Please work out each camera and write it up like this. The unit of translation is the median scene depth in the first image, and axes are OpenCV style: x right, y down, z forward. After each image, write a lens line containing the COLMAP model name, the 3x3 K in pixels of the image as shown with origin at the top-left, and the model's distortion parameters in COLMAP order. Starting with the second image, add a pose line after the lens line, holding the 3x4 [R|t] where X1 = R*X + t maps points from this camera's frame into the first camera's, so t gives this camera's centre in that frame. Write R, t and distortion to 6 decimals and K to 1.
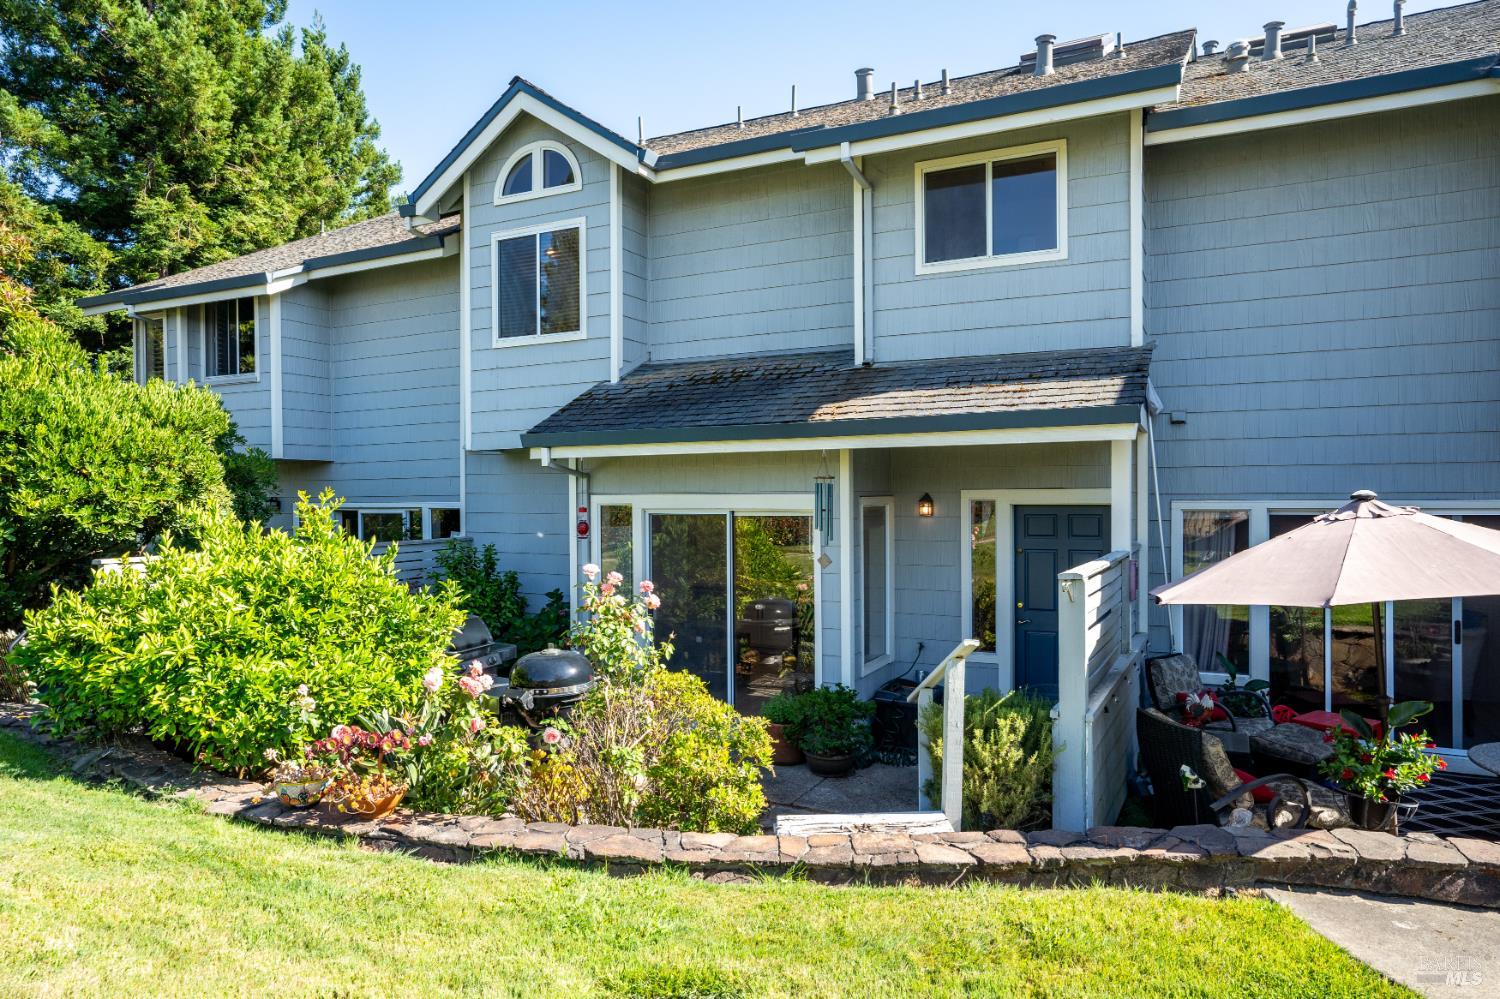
lens RADIAL K [[965.3, 0, 749.7], [0, 965.3, 498.4], [0, 0, 1]] dist [-0.007095, -0.003306]
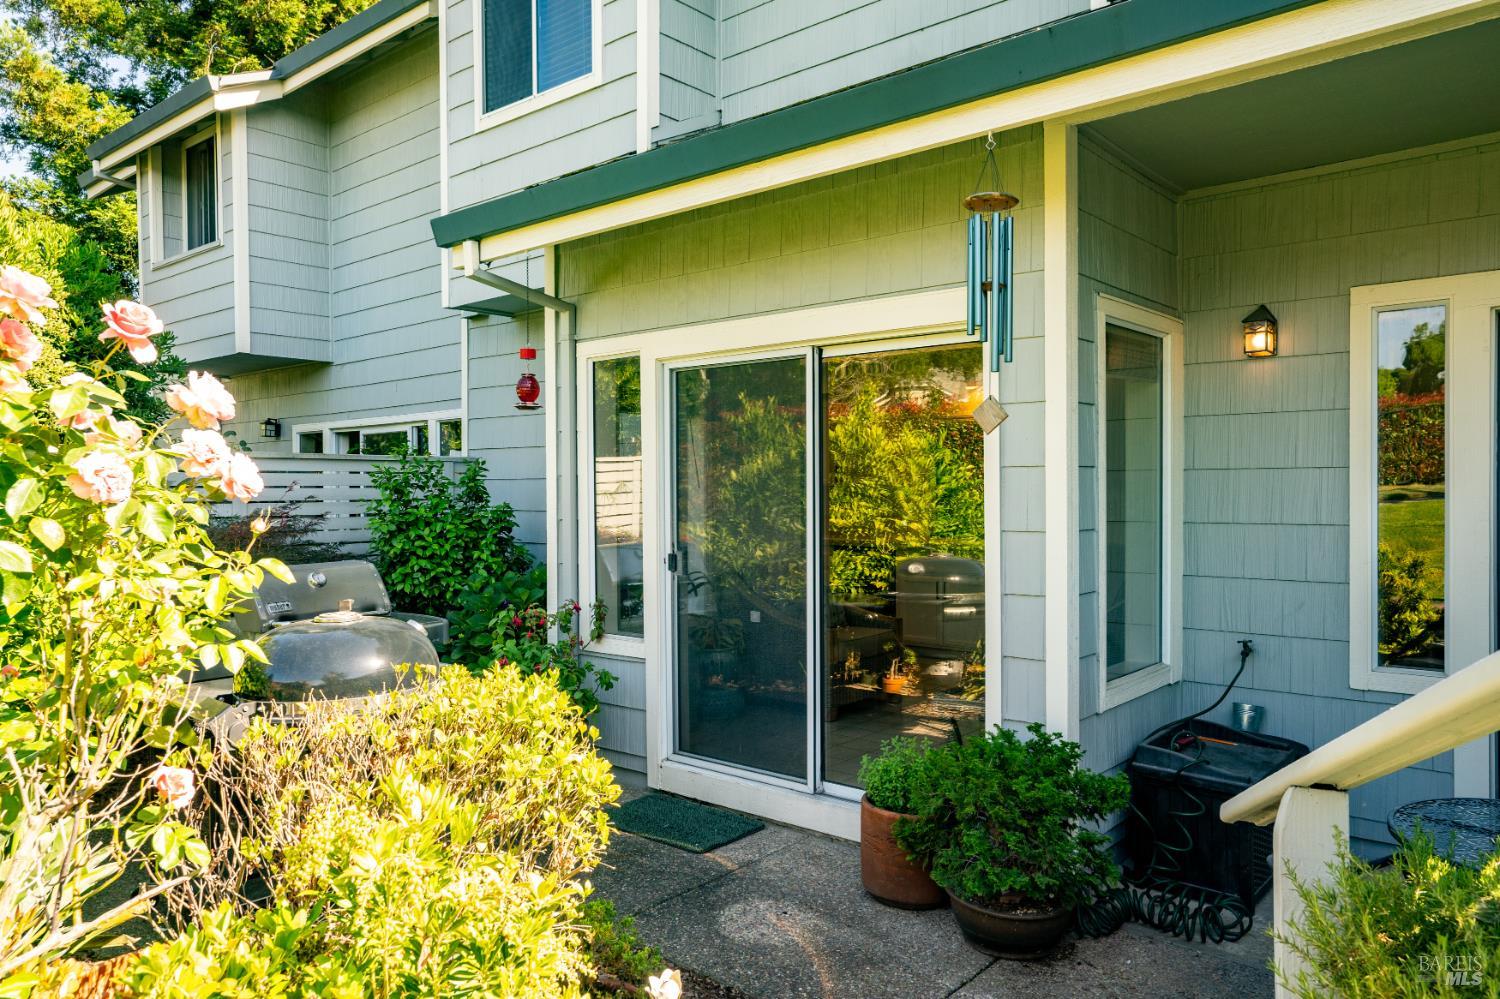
lens RADIAL K [[1054.4, 0, 752.7], [0, 1054.4, 501.6], [0, 0, 1]] dist [0.009747, 0.021390]
pose [[0.971340, 0.006566, -0.237604, 0.072396], [-0.005525, 0.999972, 0.005046, 0.083959], [0.237630, -0.003589, 0.971349, 0.473355]]
